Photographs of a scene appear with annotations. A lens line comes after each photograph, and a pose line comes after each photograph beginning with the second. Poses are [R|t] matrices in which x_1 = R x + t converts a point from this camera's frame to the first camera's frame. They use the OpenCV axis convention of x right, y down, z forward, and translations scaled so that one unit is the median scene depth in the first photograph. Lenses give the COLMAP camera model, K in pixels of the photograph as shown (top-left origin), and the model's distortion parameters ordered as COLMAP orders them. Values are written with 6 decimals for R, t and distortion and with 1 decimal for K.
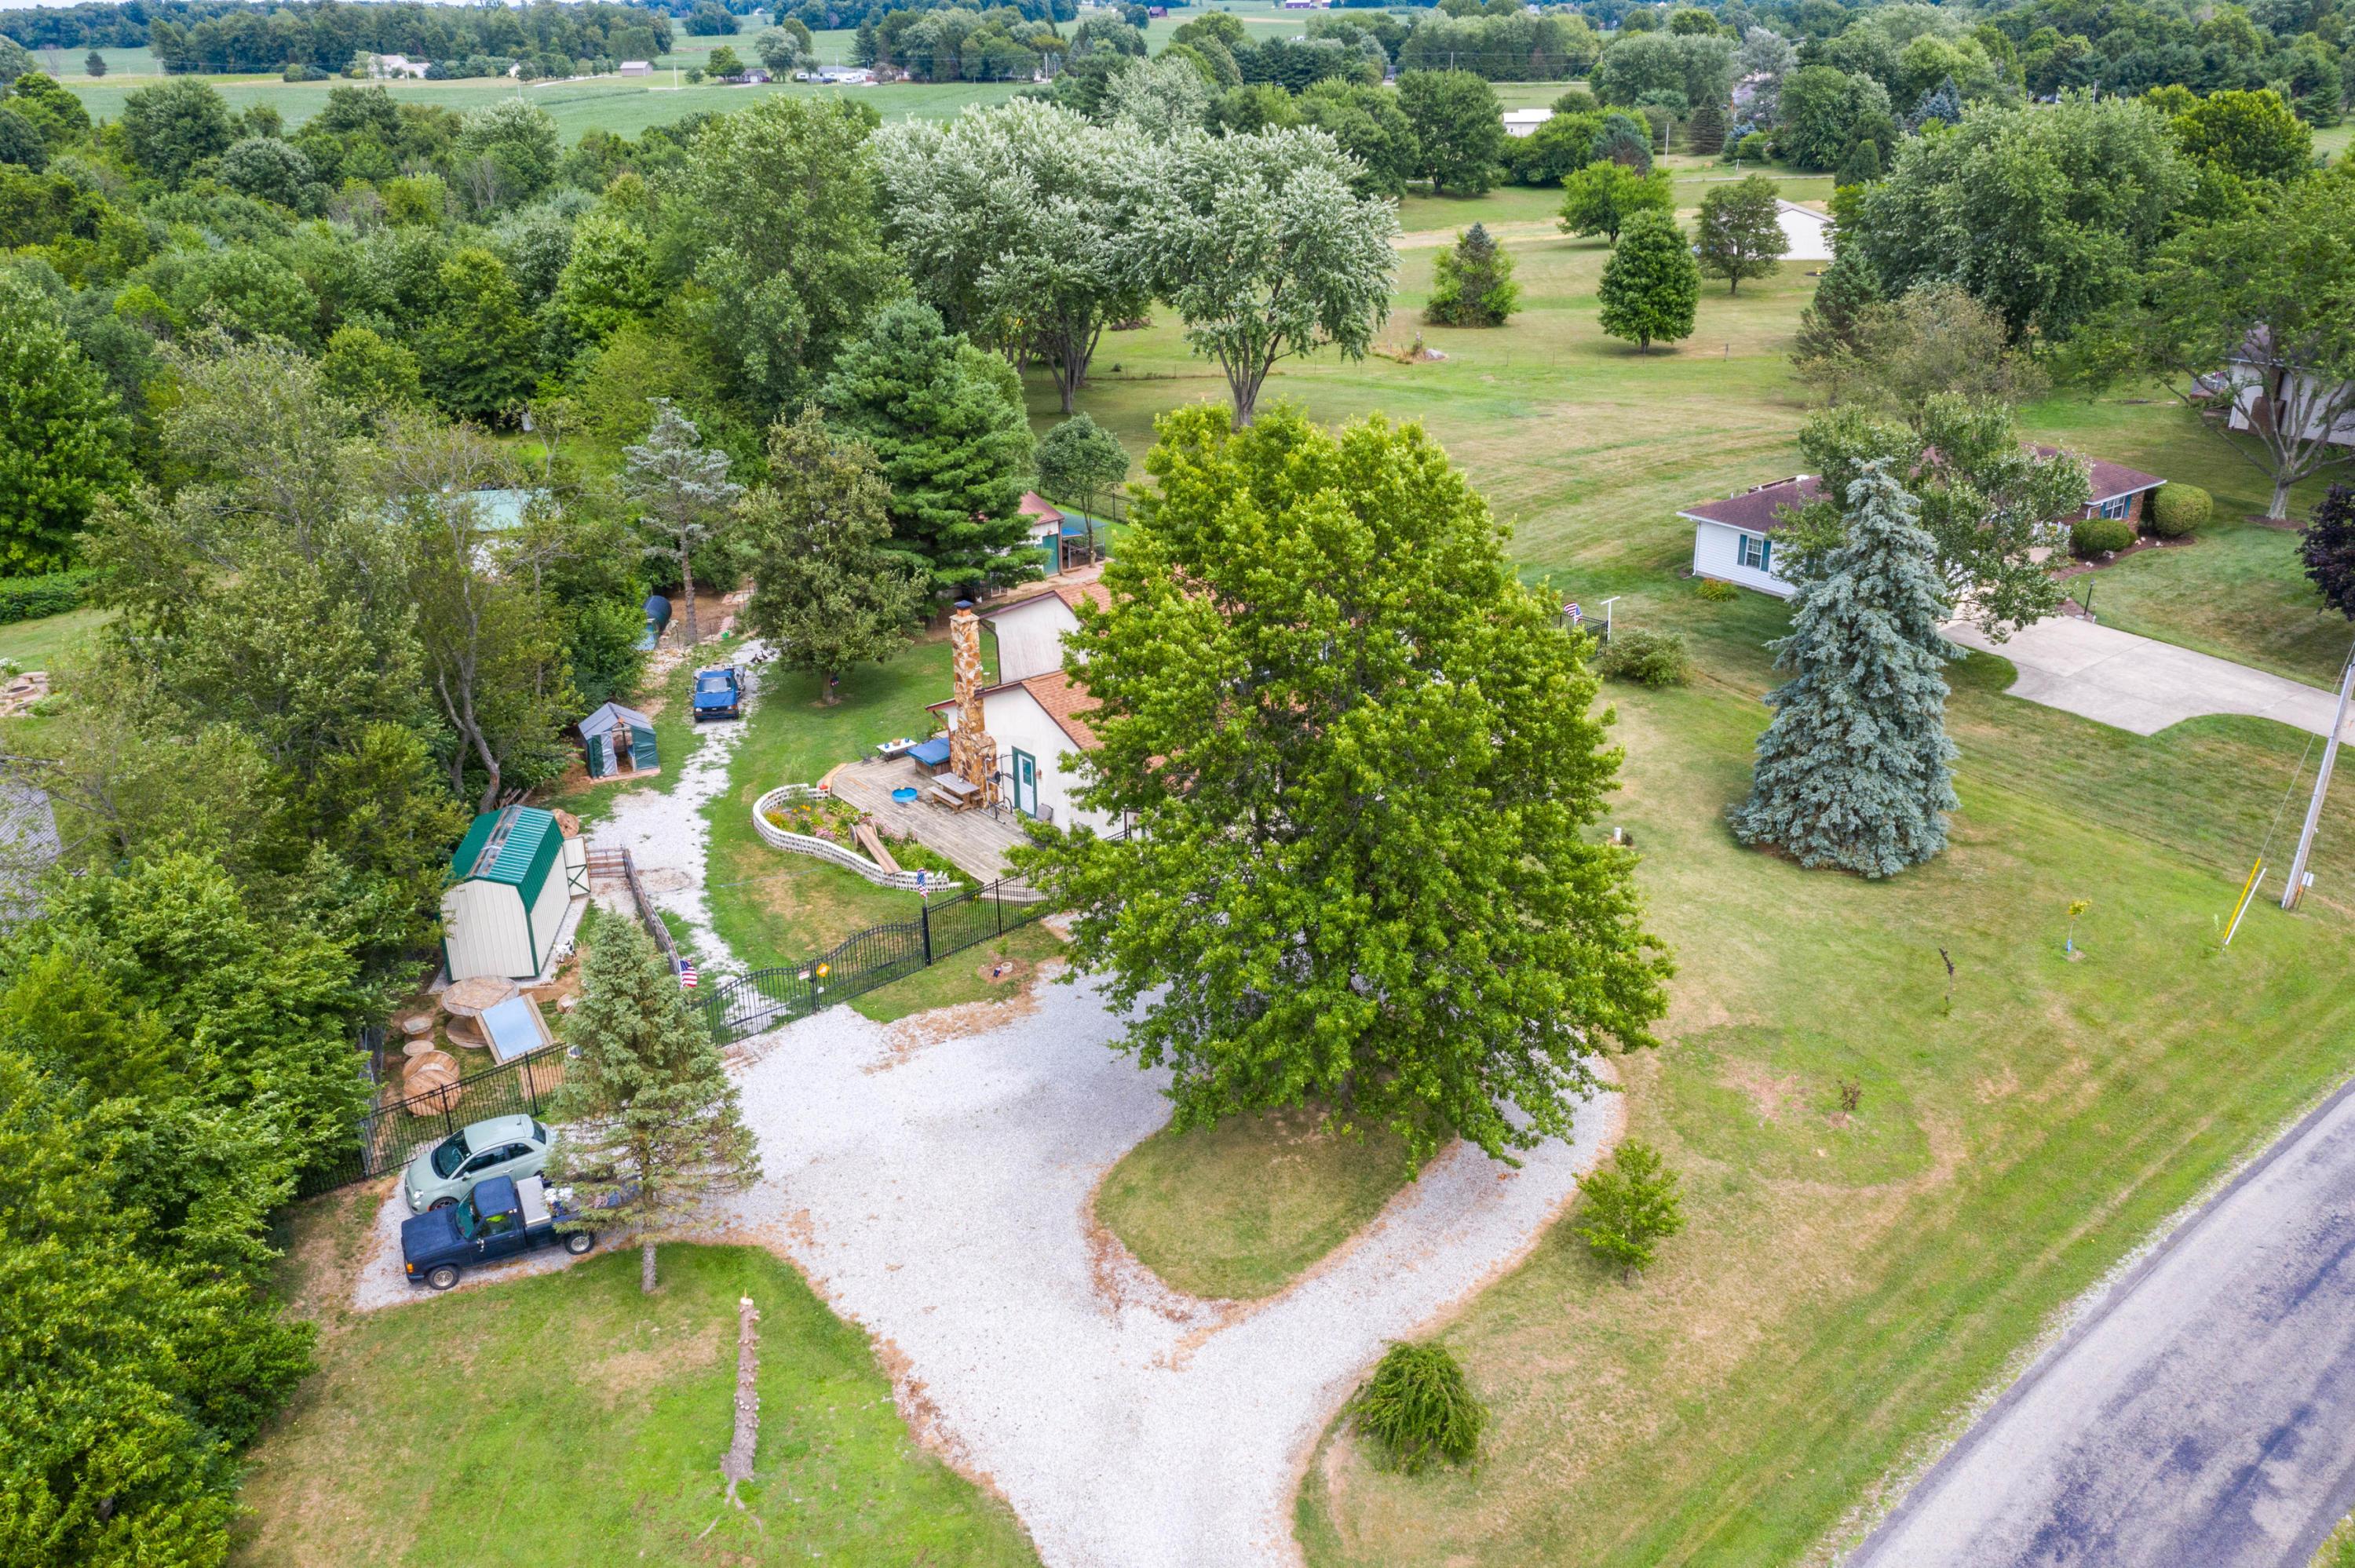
lens RADIAL K [[1823.3, 0, 1177.5], [0, 1823.3, 784.0], [0, 0, 1]] dist [-0.002349, -0.008690]
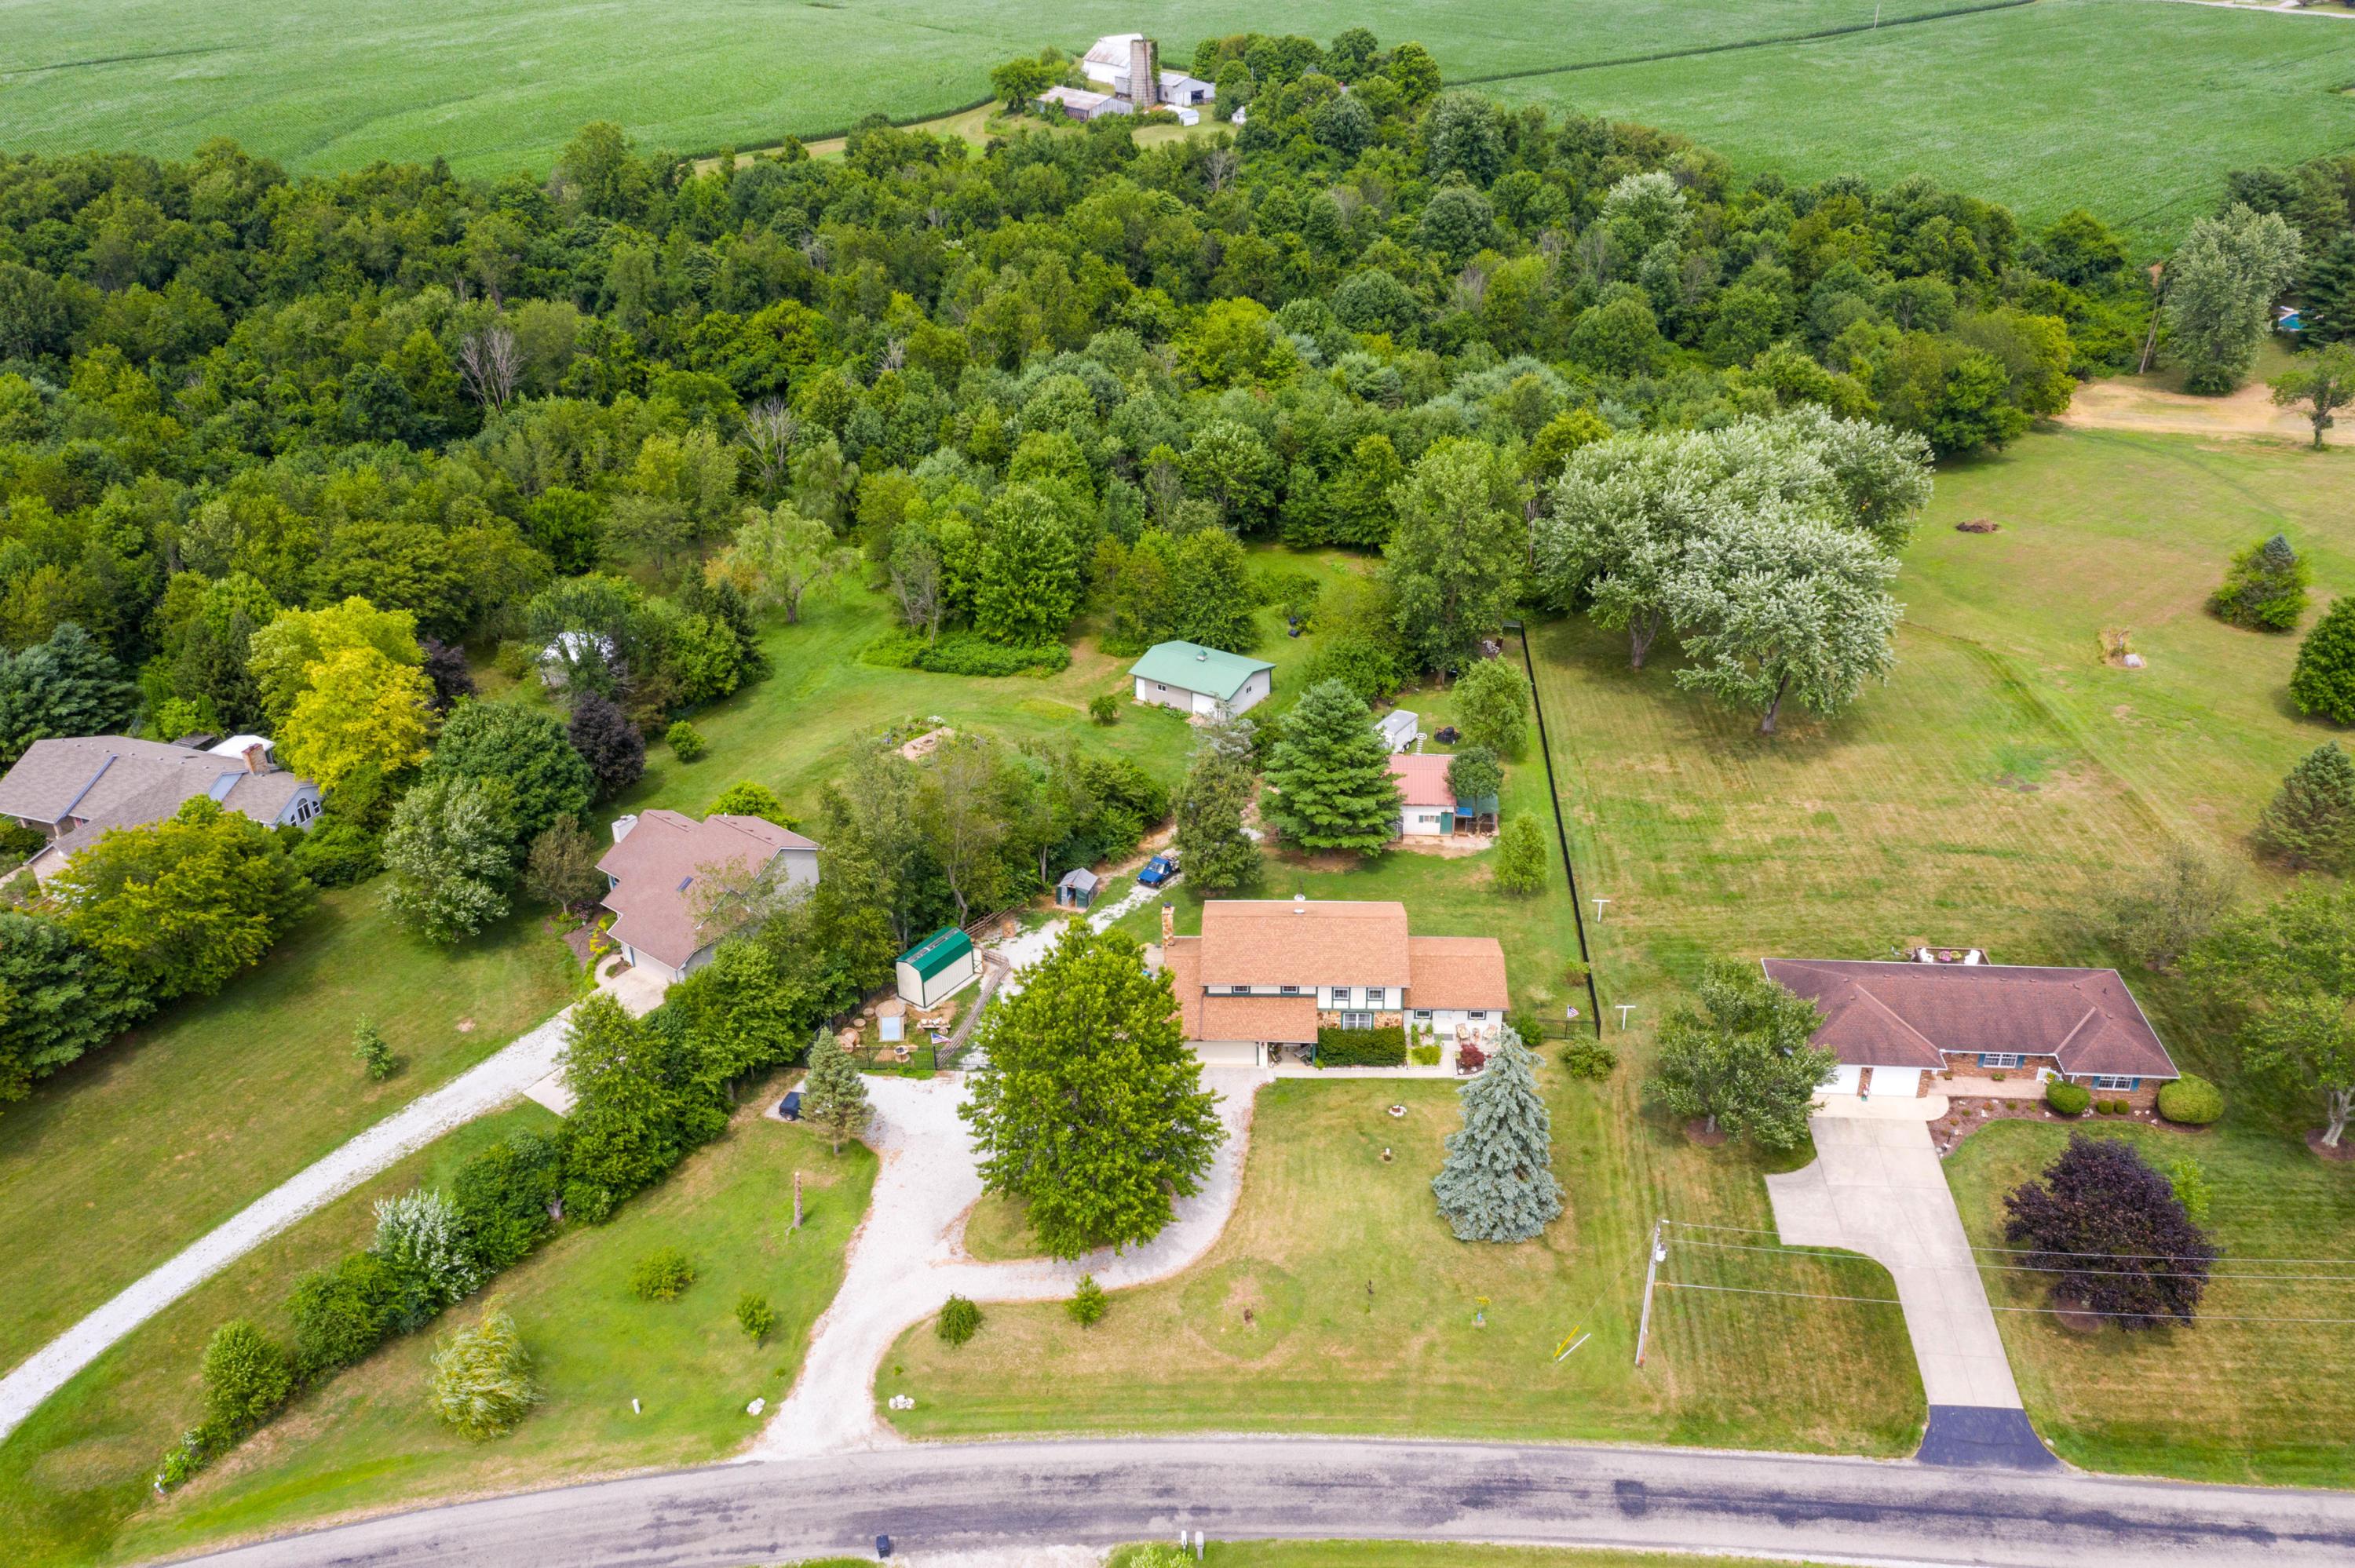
lens RADIAL K [[1823.3, 0, 1177.5], [0, 1823.3, 784.0], [0, 0, 1]] dist [-0.002349, -0.008690]
pose [[0.738300, 0.318168, -0.594712, 1.496734], [-0.255037, 0.947971, 0.190546, -0.873302], [0.624395, 0.010993, 0.781032, -0.794350]]
